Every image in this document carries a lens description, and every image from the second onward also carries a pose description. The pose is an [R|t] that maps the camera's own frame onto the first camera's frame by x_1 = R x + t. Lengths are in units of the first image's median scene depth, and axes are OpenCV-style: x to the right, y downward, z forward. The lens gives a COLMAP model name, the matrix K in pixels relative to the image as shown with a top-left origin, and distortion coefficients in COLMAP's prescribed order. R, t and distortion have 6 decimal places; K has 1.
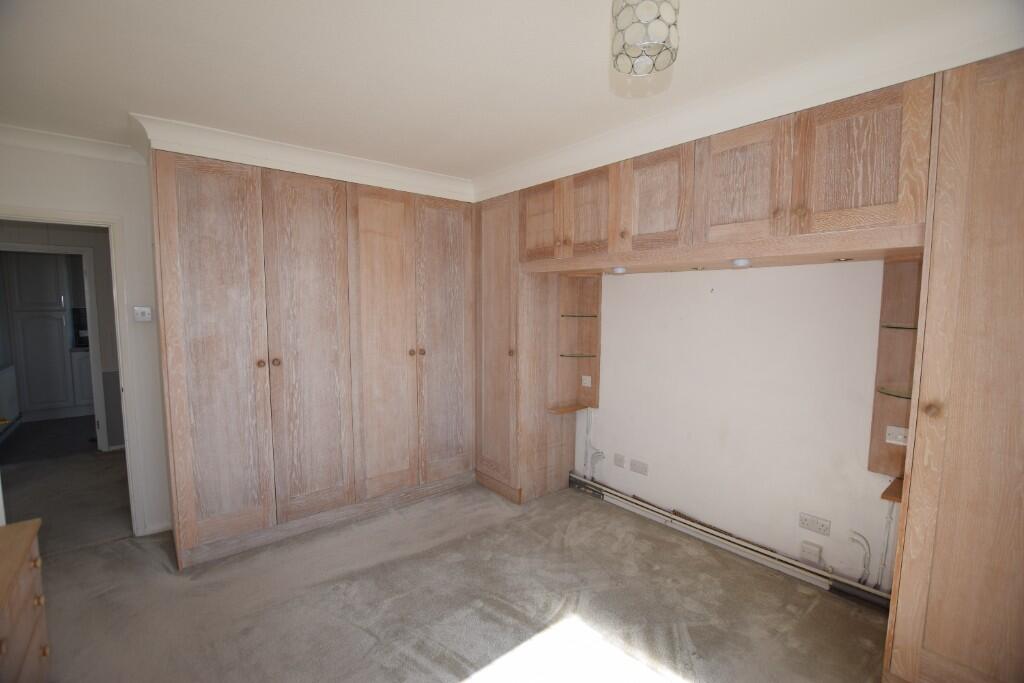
lens RADIAL K [[463.0, 0, 524.1], [0, 463.0, 346.5], [0, 0, 1]] dist [-0.028547, 0.000212]
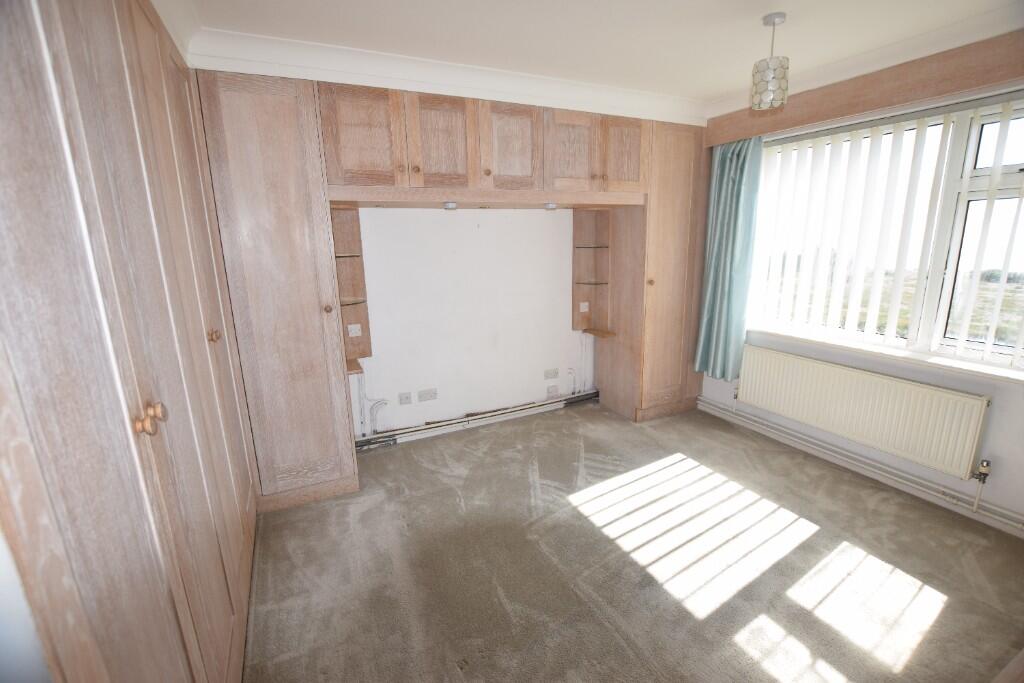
lens RADIAL K [[463.0, 0, 524.1], [0, 463.0, 346.5], [0, 0, 1]] dist [-0.028547, 0.000212]
pose [[0.219228, -0.241310, 0.945362, -0.860962], [0.108088, 0.968975, 0.222272, -0.075361], [-0.969668, 0.053454, 0.238509, 0.657050]]
